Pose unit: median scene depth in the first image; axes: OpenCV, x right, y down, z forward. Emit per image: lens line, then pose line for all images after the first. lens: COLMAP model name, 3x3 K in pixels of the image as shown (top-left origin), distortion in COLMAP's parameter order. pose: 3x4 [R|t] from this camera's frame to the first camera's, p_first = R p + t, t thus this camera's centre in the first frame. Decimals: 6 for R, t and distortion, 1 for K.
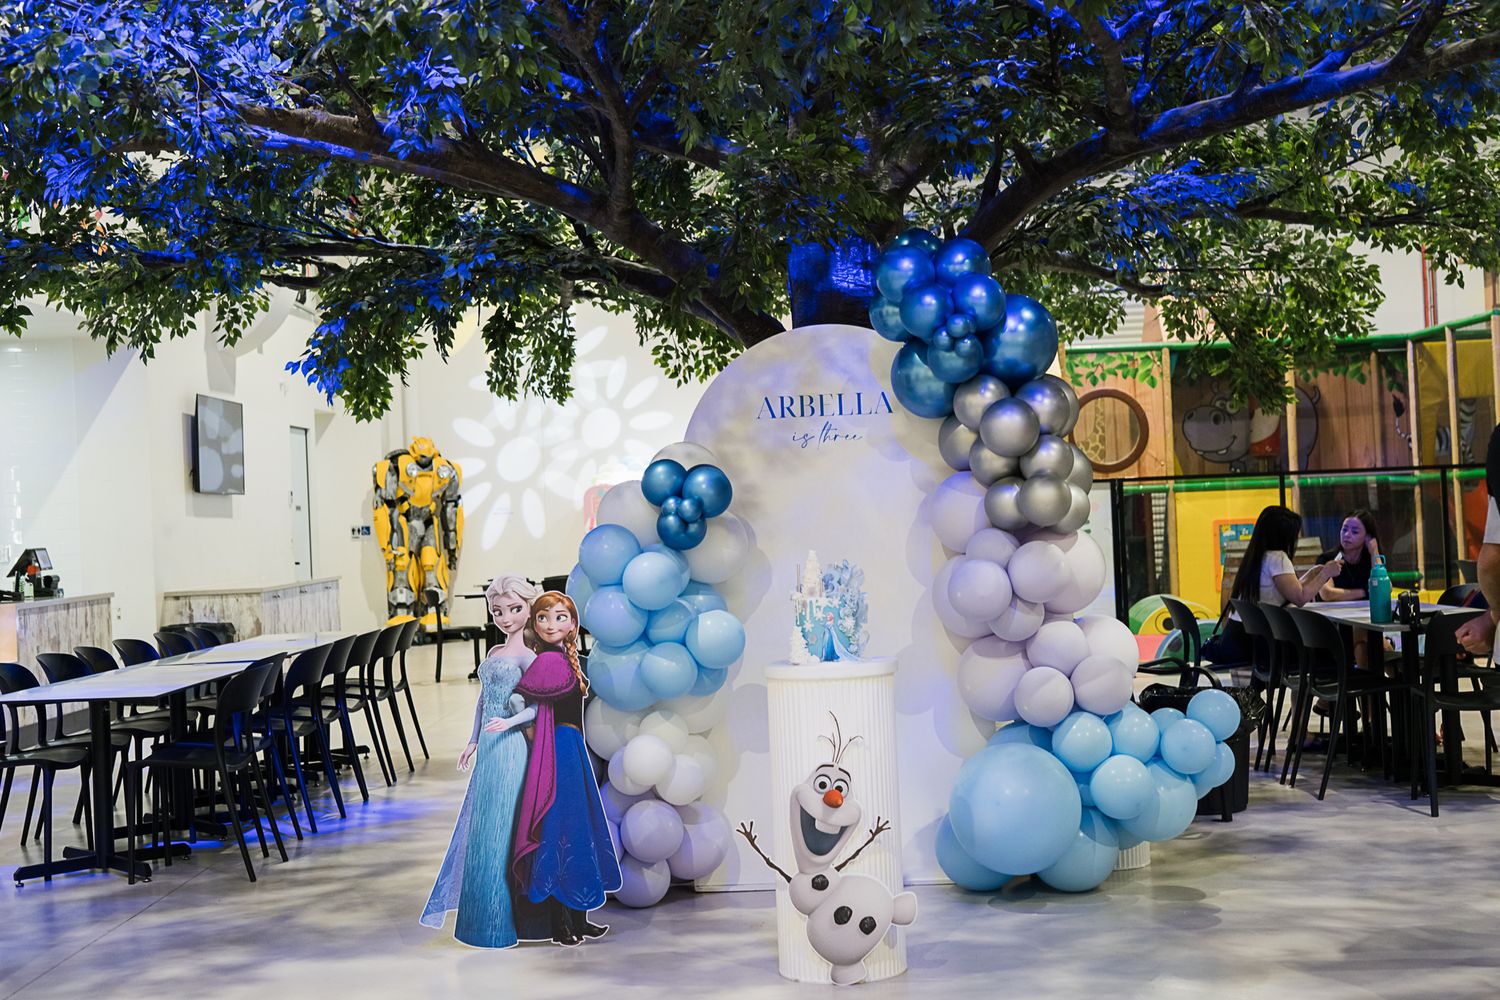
lens RADIAL K [[2098.0, 0, 747.8], [0, 2098.0, 488.8], [0, 0, 1]] dist [0.001874, 0.076556]
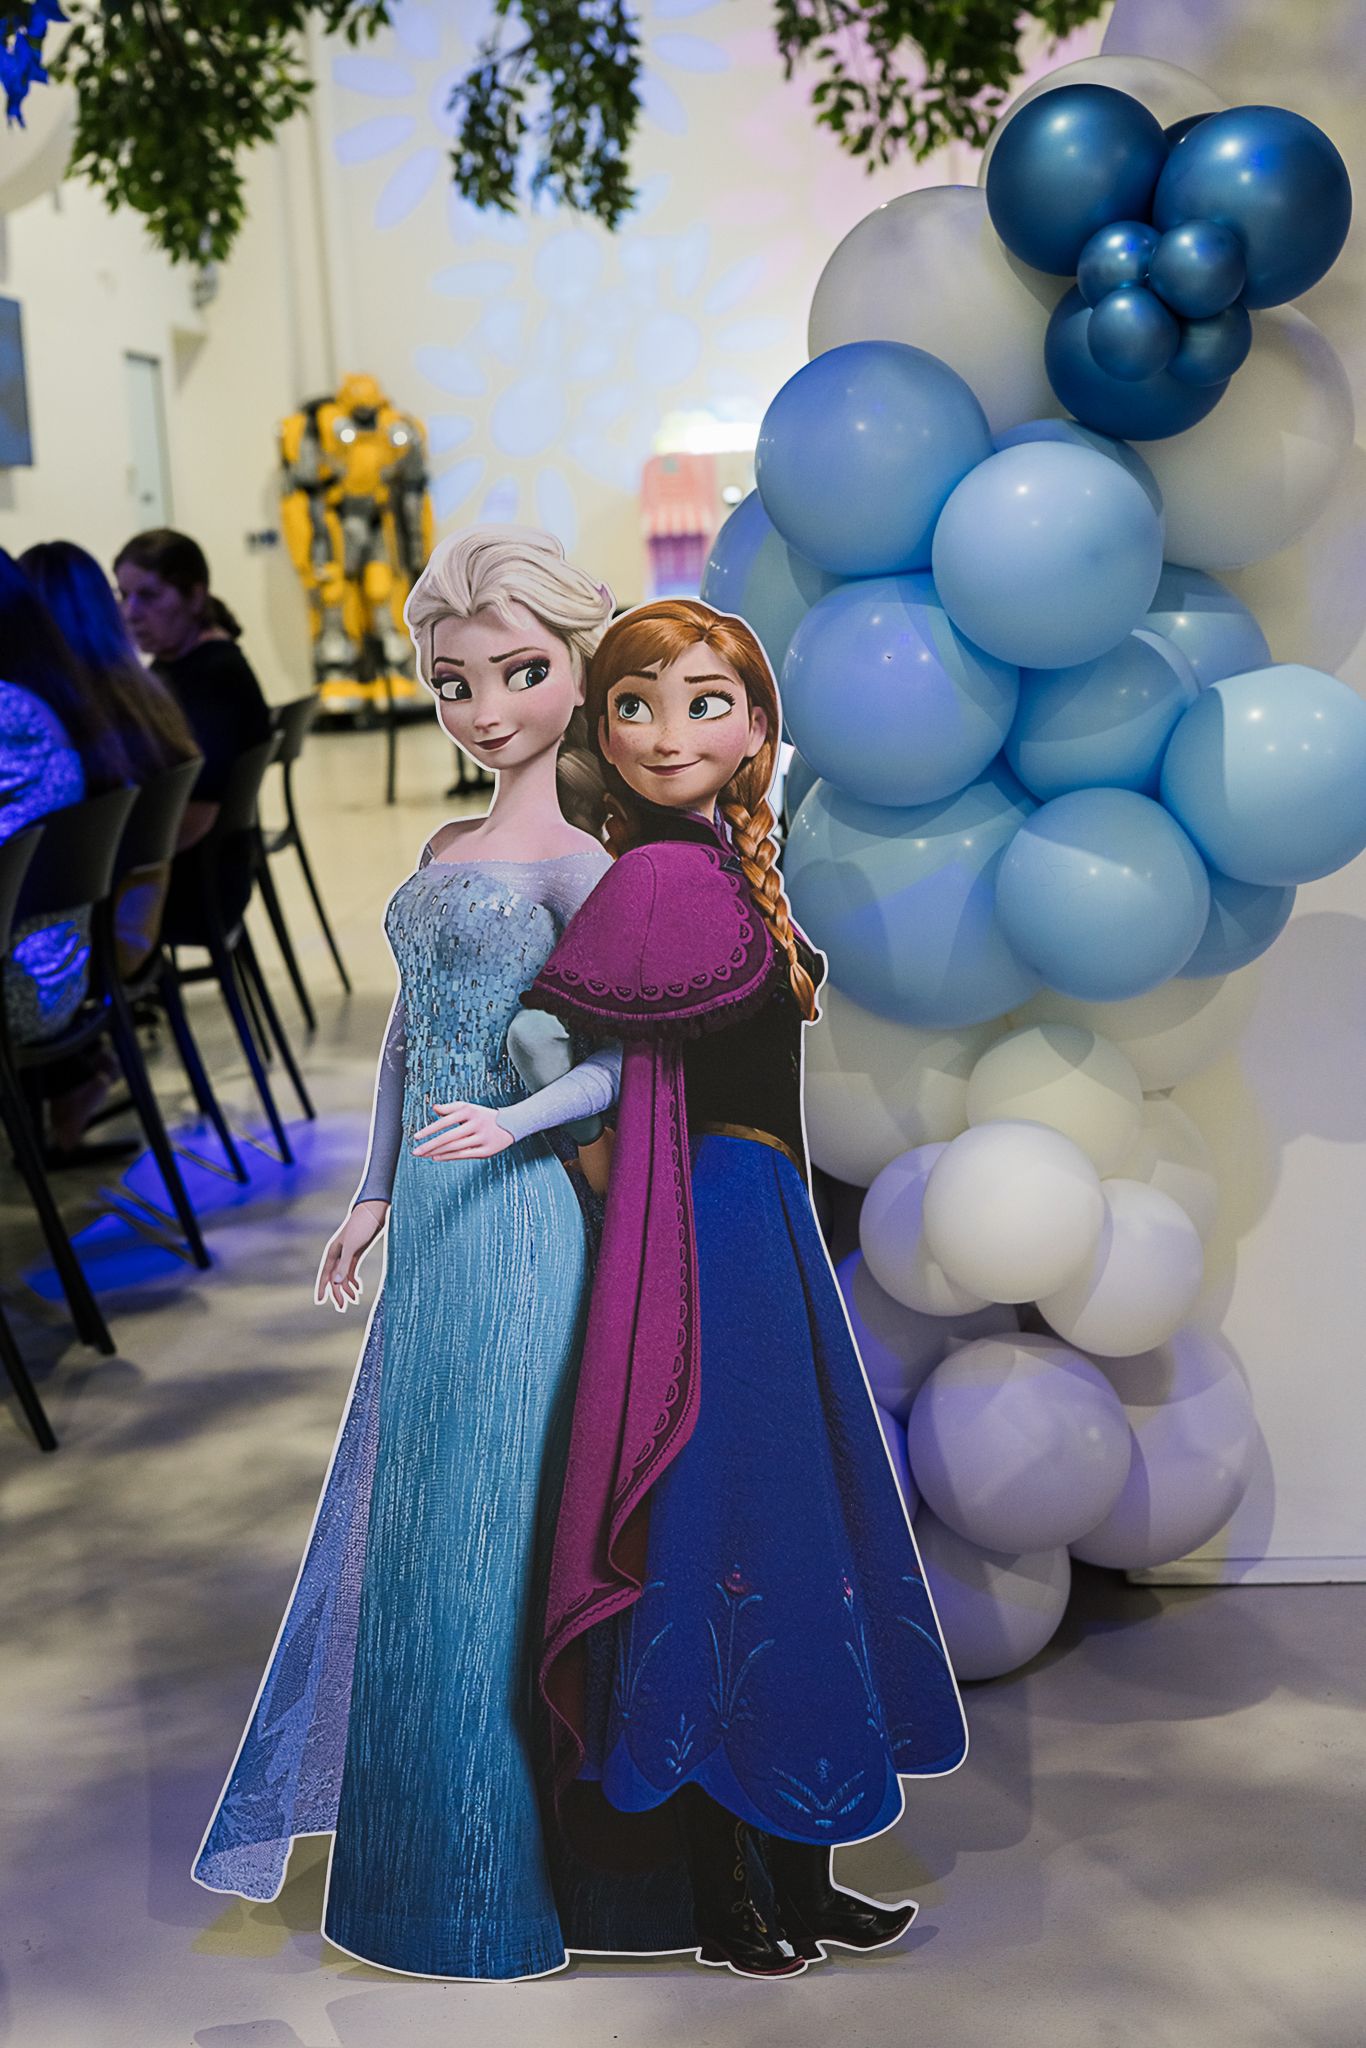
lens RADIAL K [[2864.5, 0, 690.0], [0, 2864.5, 1021.0], [0, 0, 1]] dist [0.001874, 0.076556]
pose [[0.998445, -0.006932, -0.055305, -0.068612], [0.016756, 0.983668, 0.179208, 0.035506], [0.053159, -0.179856, 0.982255, 0.624568]]
